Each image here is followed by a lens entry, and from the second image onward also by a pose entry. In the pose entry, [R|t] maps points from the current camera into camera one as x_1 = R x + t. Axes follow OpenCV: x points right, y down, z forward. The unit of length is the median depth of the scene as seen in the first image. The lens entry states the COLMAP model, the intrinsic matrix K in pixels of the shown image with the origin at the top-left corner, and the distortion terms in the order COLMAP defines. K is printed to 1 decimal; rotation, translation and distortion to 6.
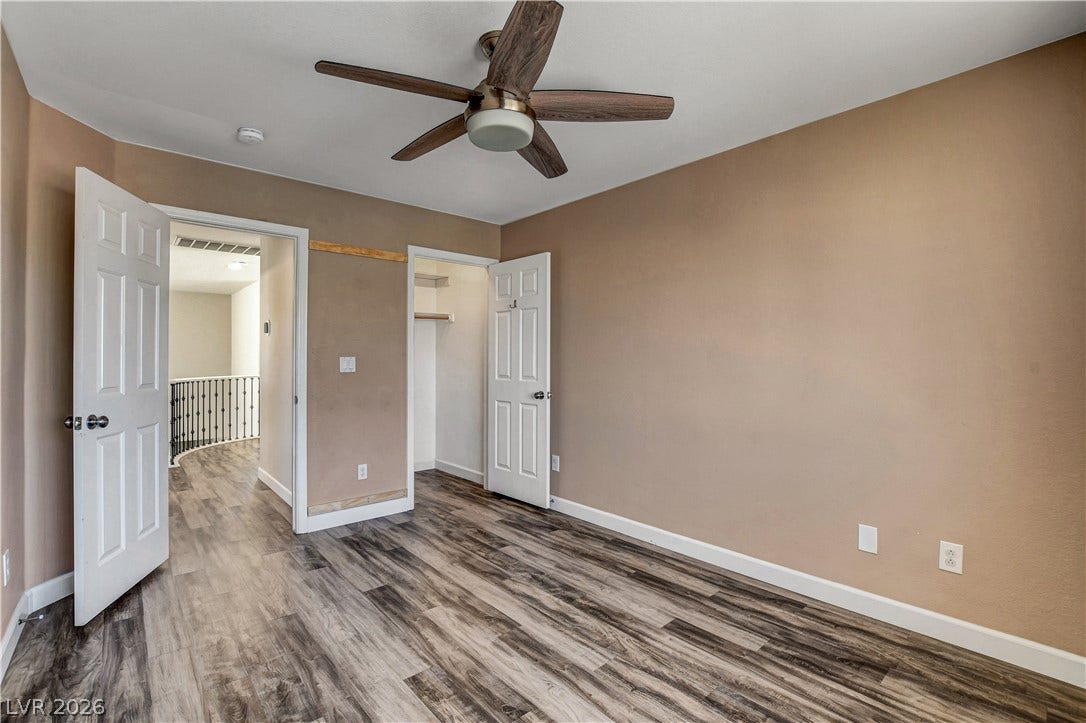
lens RADIAL K [[487.7, 0, 539.3], [0, 487.7, 354.8], [0, 0, 1]] dist [-0.026982, 0.000633]
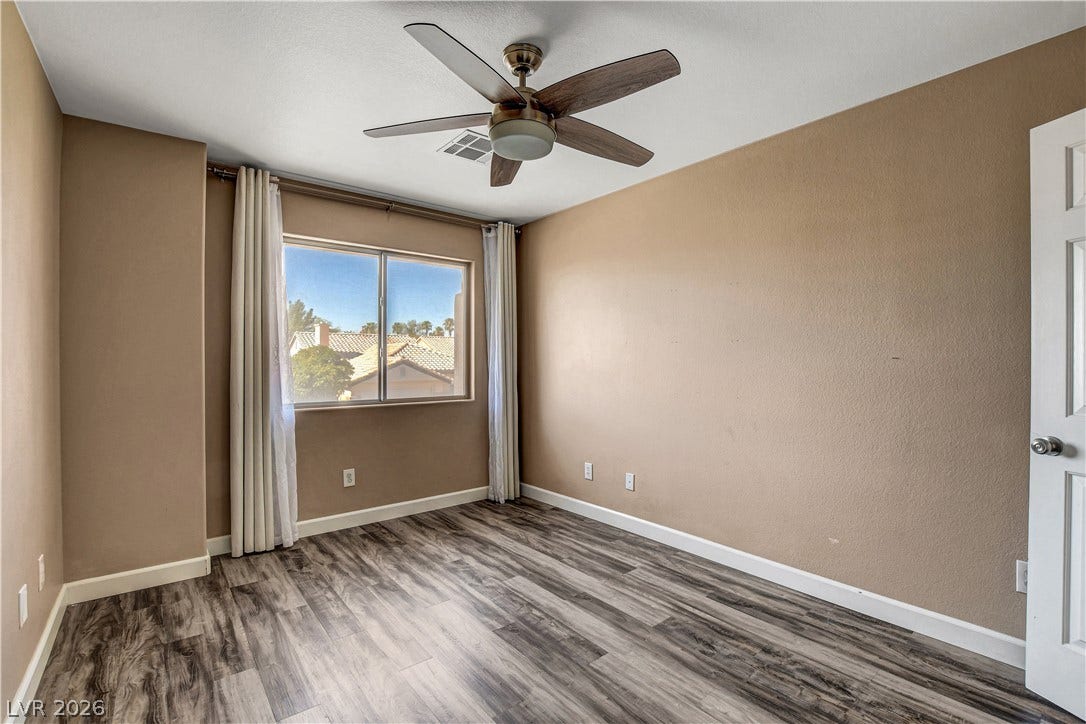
lens RADIAL K [[487.7, 0, 539.3], [0, 487.7, 355.3], [0, 0, 1]] dist [-0.026982, 0.000633]
pose [[-0.999281, -0.003785, 0.037734, -0.143356], [-0.004233, 0.999922, -0.011789, 0.005969], [-0.037686, -0.011940, -0.999218, 1.865172]]
